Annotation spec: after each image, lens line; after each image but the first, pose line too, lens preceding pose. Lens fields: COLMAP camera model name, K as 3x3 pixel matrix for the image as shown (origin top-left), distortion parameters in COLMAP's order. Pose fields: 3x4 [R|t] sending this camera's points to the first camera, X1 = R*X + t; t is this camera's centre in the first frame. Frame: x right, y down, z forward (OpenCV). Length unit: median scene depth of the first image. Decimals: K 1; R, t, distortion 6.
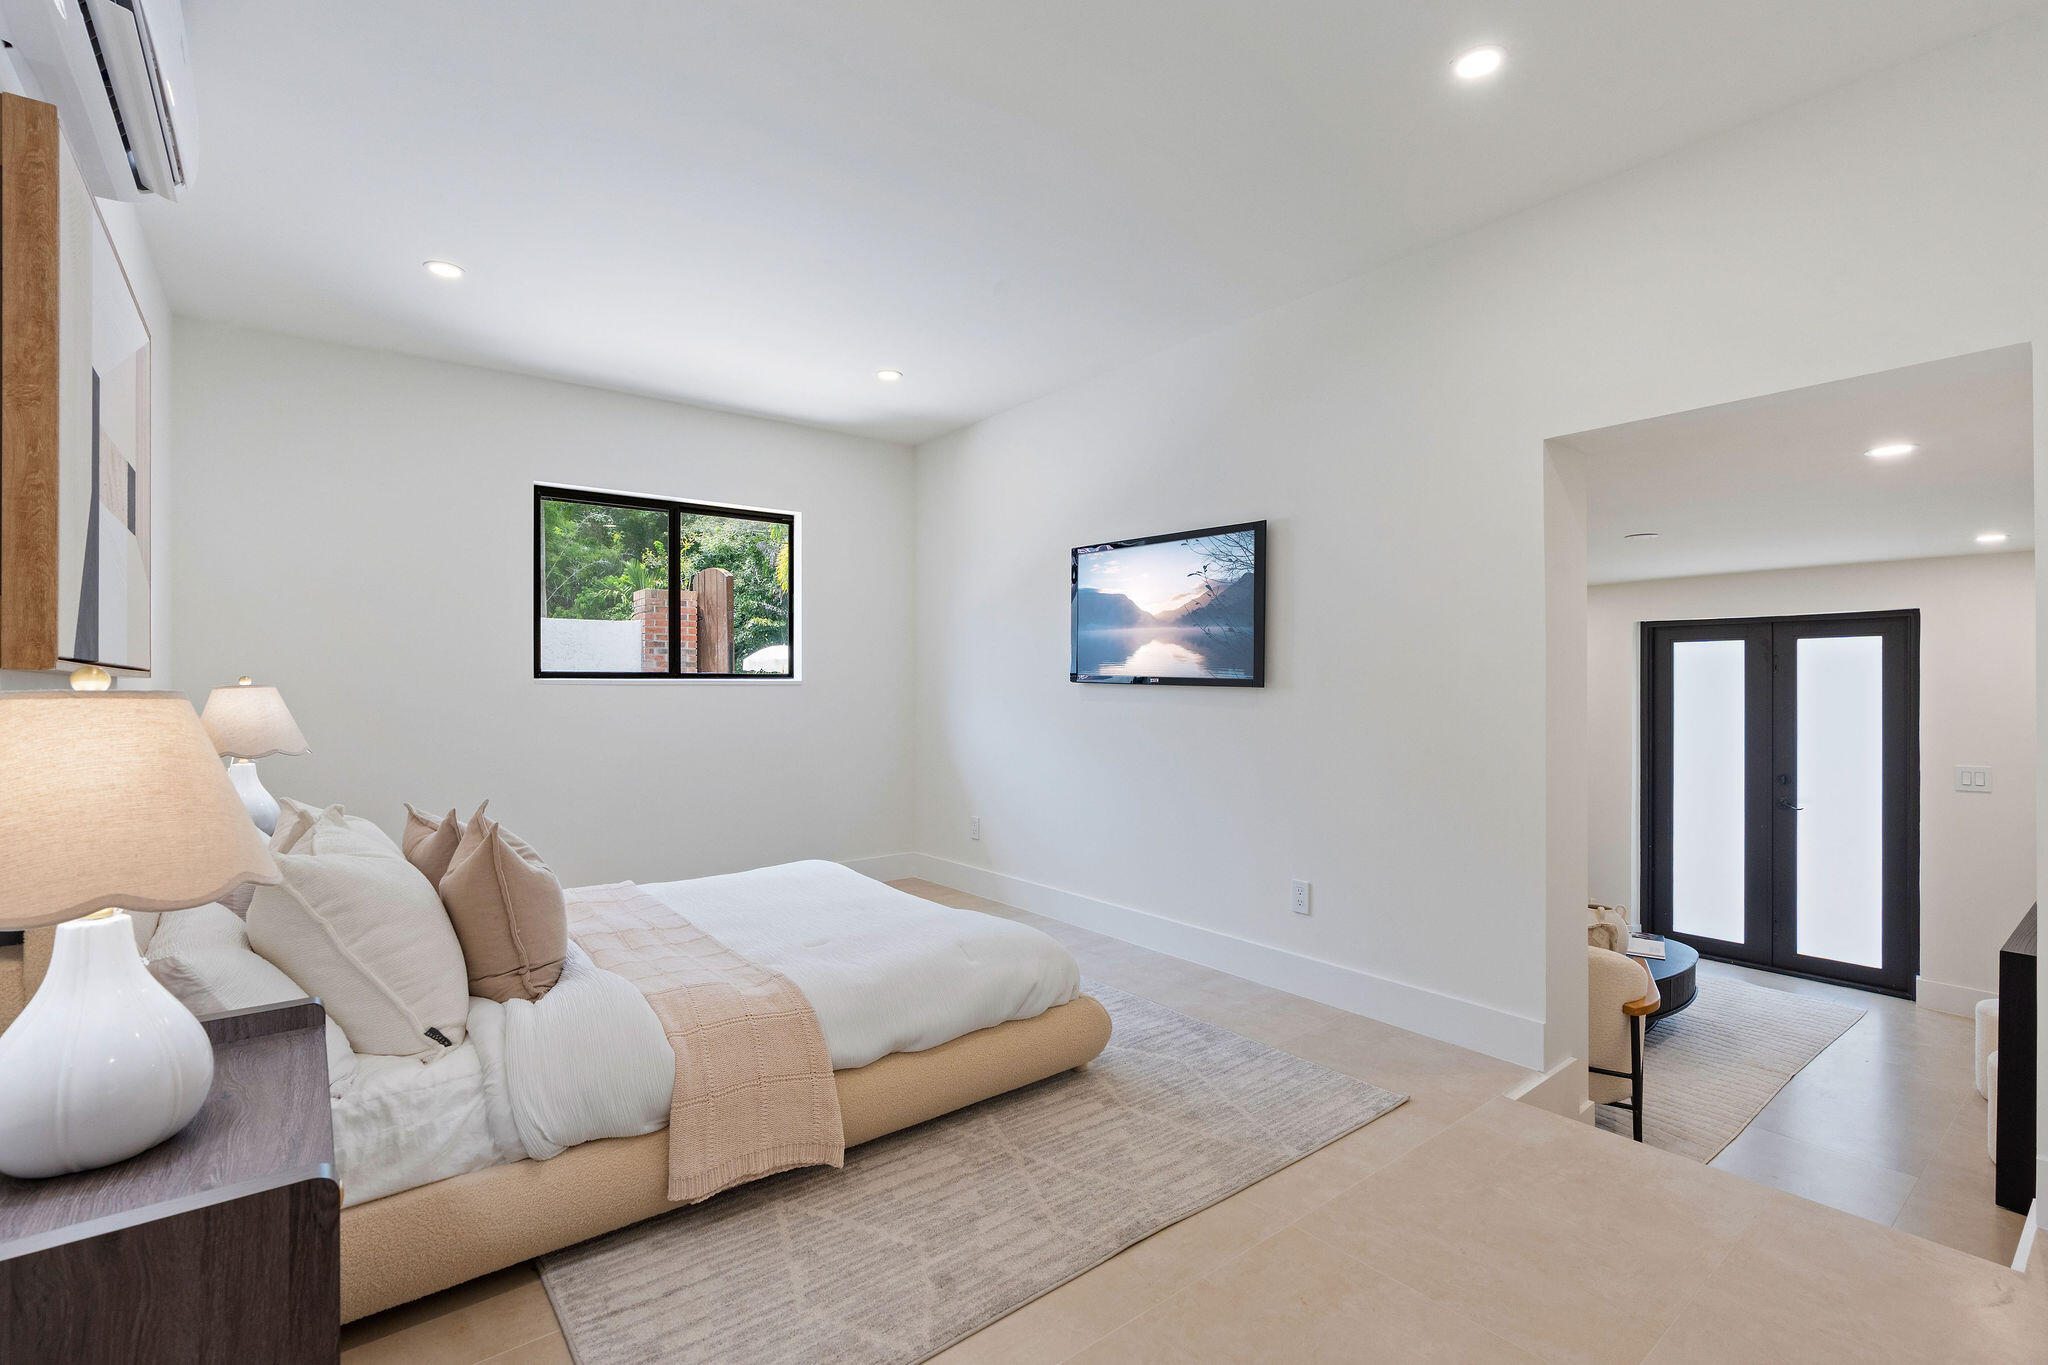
lens RADIAL K [[921.9, 0, 1025.1], [0, 921.9, 685.8], [0, 0, 1]] dist [0.004351, 0.000802]
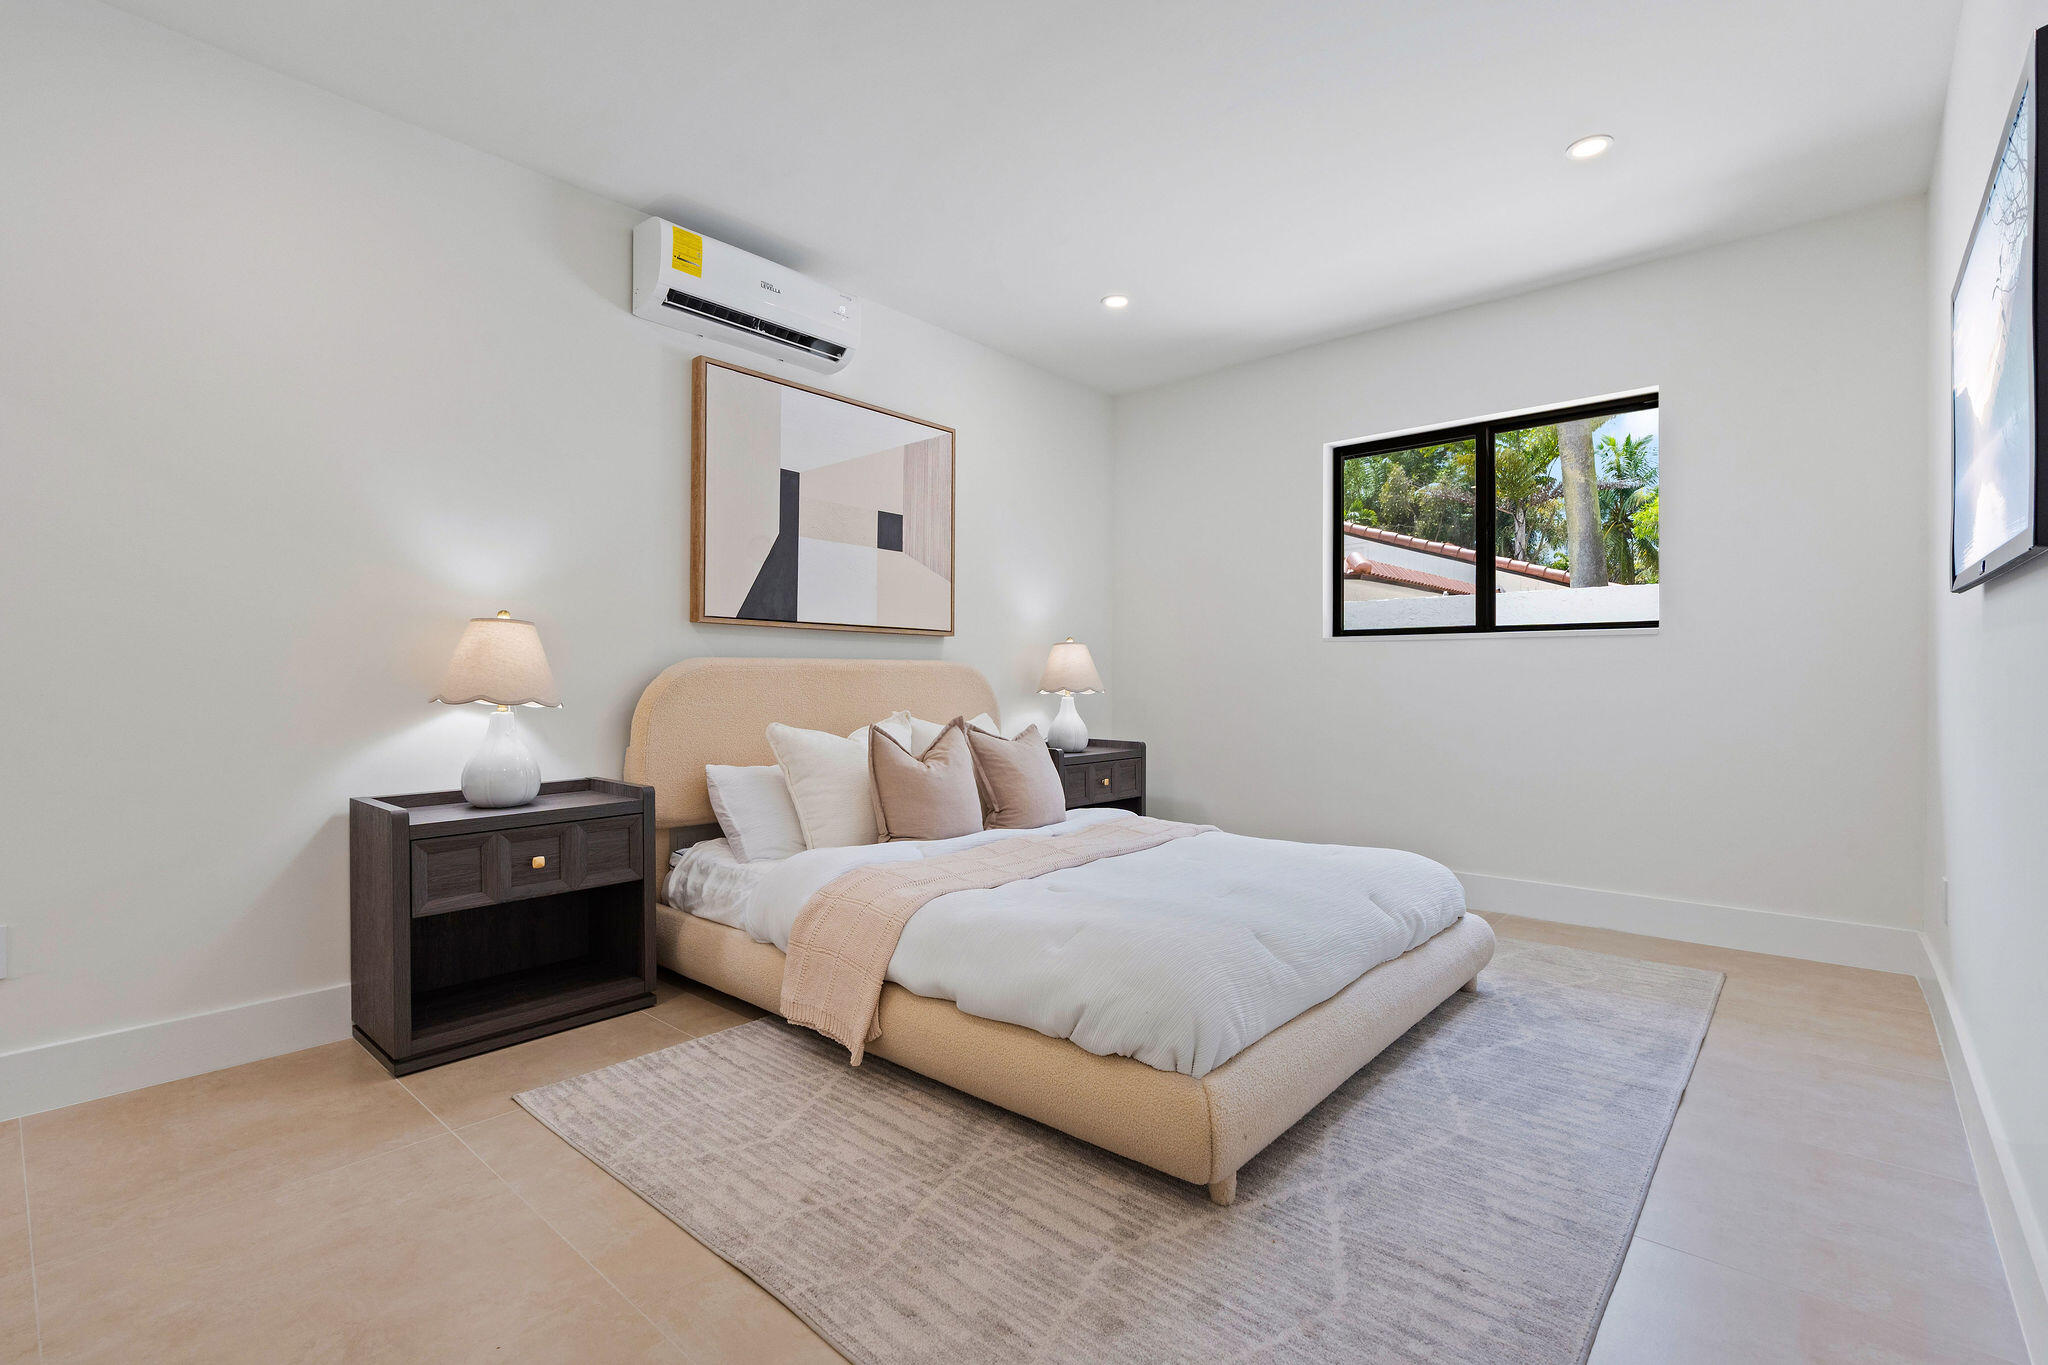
lens RADIAL K [[923.6, 0, 1024.0], [0, 923.6, 682.5], [0, 0, 1]] dist [-0.003691, 0.000193]
pose [[0.179927, 0.006232, -0.983660, 0.757123], [-0.003066, 0.999979, 0.005775, 0.070106], [0.983675, 0.001977, 0.179942, 0.877328]]
